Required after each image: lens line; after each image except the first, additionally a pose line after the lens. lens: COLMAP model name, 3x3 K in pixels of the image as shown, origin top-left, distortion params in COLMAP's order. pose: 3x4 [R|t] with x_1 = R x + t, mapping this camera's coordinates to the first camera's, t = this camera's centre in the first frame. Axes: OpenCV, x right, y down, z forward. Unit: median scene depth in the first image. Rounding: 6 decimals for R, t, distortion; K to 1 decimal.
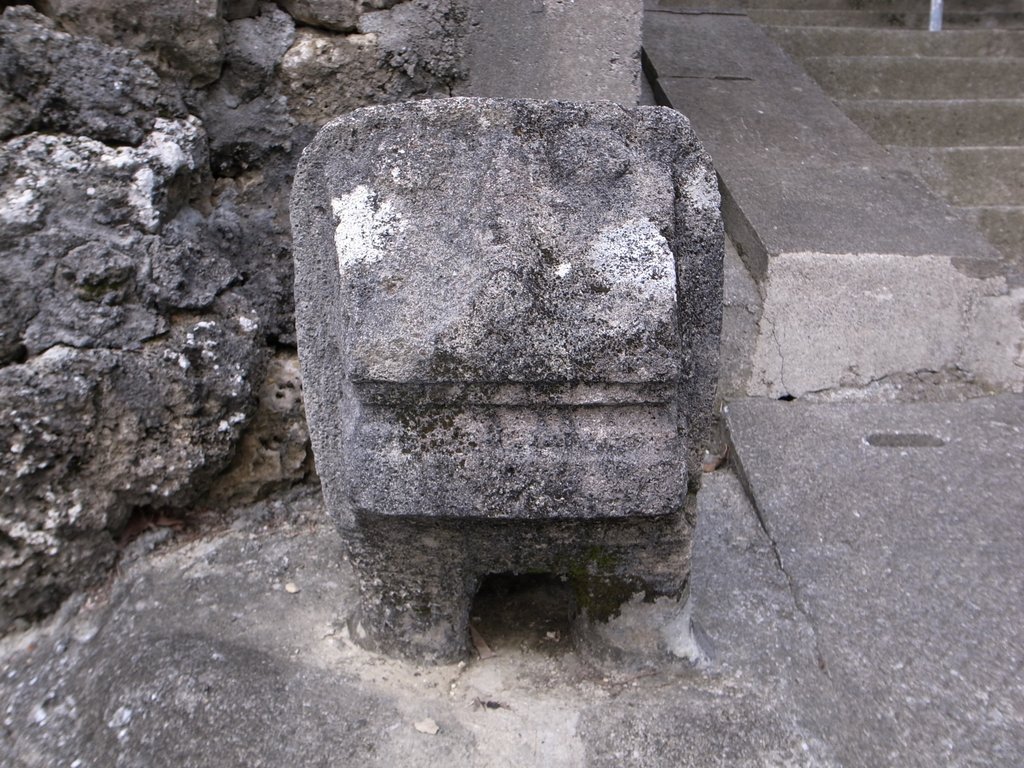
lens RADIAL K [[838.7, 0, 508.8], [0, 838.7, 378.2], [0, 0, 1]] dist [-0.027380, 0.005233]
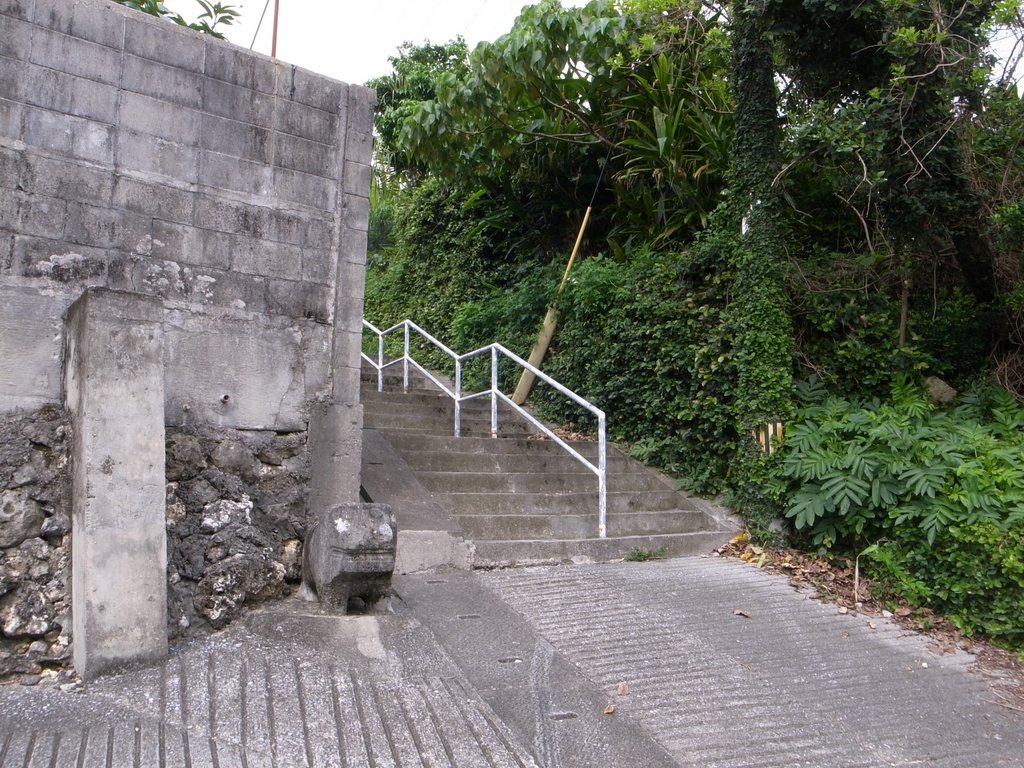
lens RADIAL K [[838.7, 0, 508.8], [0, 838.7, 378.2], [0, 0, 1]] dist [-0.027380, 0.005233]
pose [[0.889605, 0.074823, 0.450559, -1.597549], [0.078849, 0.946518, -0.312868, 0.672602], [-0.449872, 0.313856, 0.836128, -4.137311]]
